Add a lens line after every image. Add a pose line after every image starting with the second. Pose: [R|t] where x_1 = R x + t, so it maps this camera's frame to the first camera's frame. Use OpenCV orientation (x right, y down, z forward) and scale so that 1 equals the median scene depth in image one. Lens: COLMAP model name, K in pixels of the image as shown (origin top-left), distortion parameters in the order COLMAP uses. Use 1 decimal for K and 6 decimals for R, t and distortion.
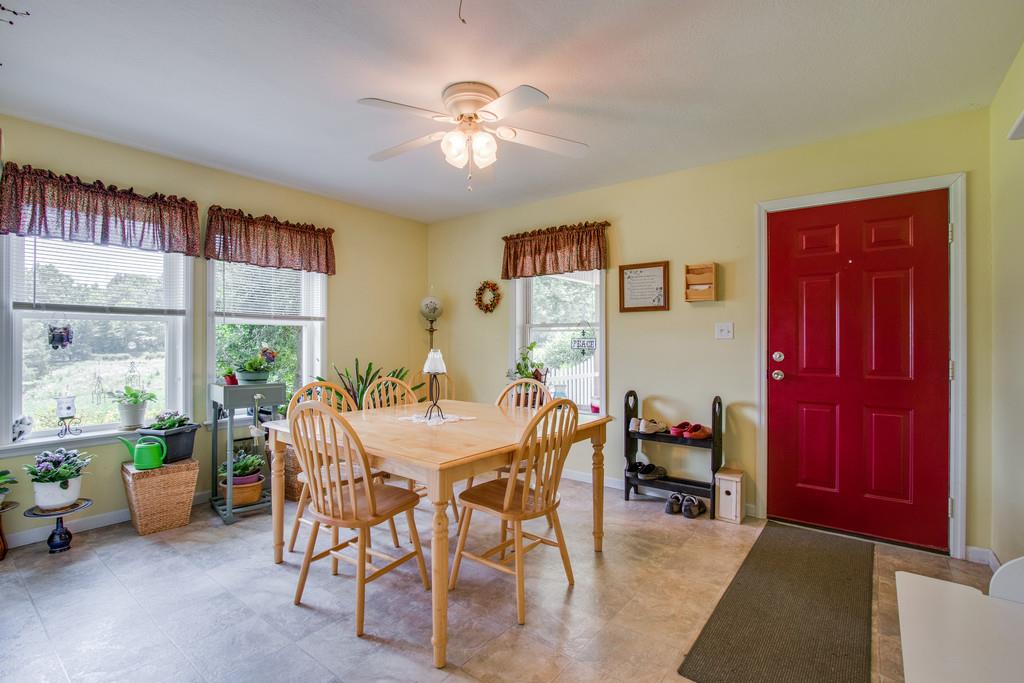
lens RADIAL K [[479.3, 0, 508.8], [0, 479.3, 342.7], [0, 0, 1]] dist [-0.009157, 0.001637]
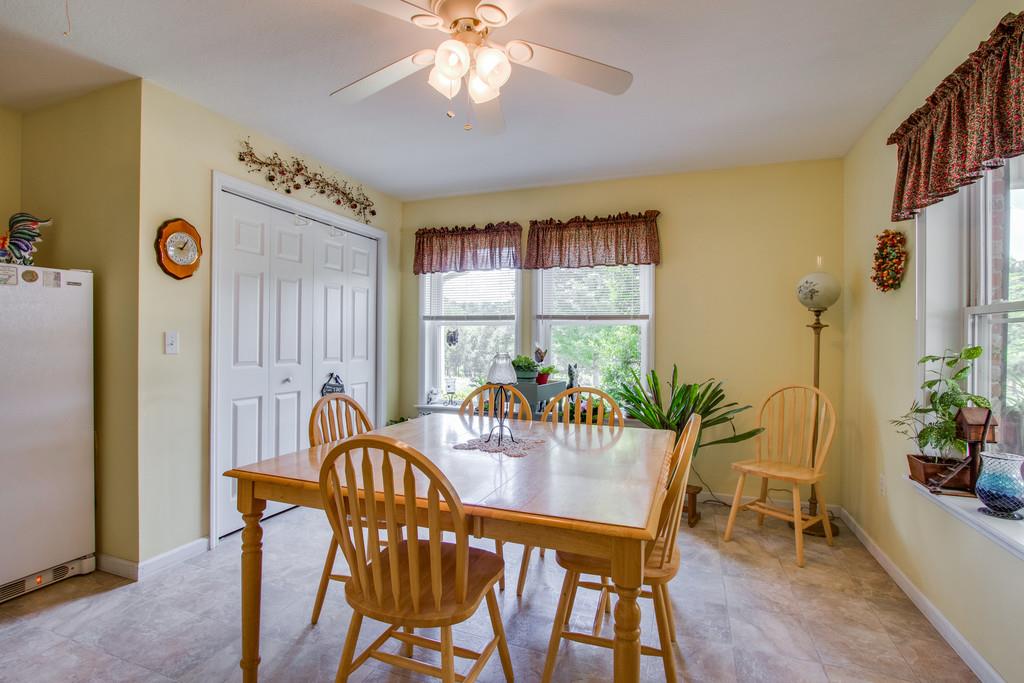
lens RADIAL K [[479.3, 0, 510.2], [0, 479.3, 337.8], [0, 0, 1]] dist [-0.009157, 0.001637]
pose [[0.300008, -0.007088, -0.953910, 0.427463], [-0.014577, 0.999822, -0.012014, 0.002506], [0.953825, 0.017509, 0.299851, 0.595150]]
